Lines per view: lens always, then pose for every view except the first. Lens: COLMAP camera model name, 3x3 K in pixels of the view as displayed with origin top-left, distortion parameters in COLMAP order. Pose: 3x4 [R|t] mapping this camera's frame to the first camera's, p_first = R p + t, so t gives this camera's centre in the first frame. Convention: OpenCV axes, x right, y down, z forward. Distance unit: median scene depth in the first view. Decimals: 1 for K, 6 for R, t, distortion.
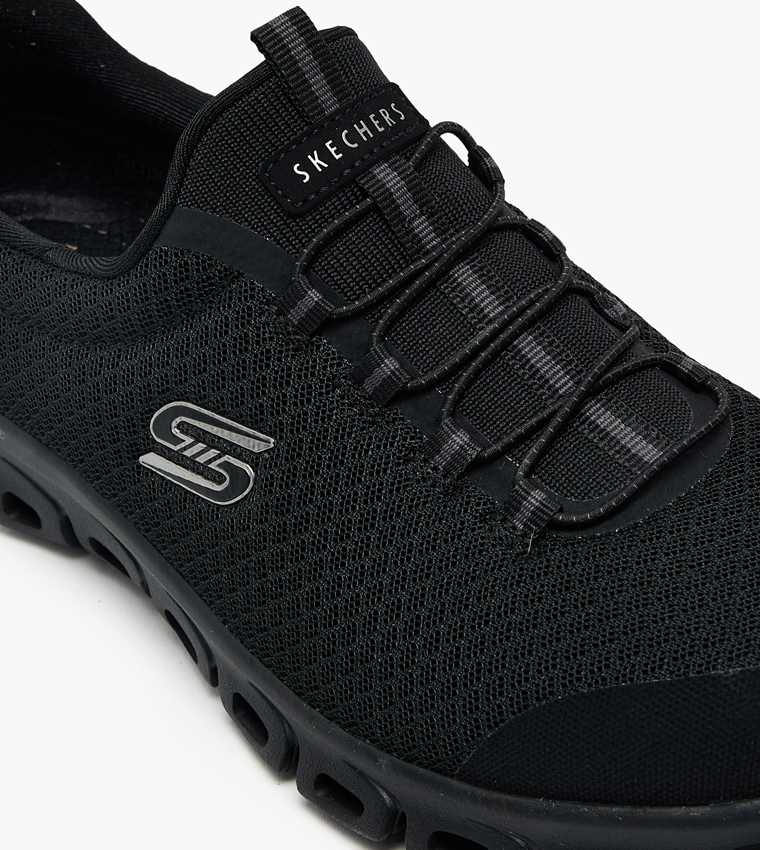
lens RADIAL K [[2651.4, 0, 380.0], [0, 2651.4, 425.0], [0, 0, 1]] dist [-0.023853, -0.297715]
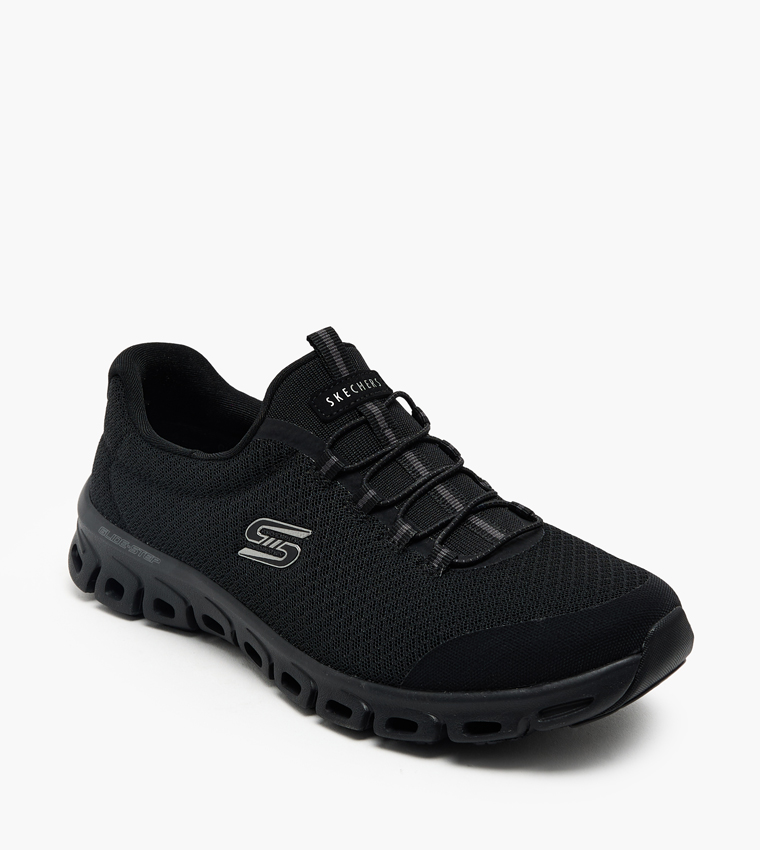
lens RADIAL K [[2651.4, 0, 380.0], [0, 2651.4, 425.0], [0, 0, 1]] dist [-0.023853, -0.297715]
pose [[0.998703, 0.038014, 0.033861, -0.058867], [-0.024179, 0.939528, -0.341617, 0.602516], [-0.044800, 0.340356, 0.939229, -0.874115]]
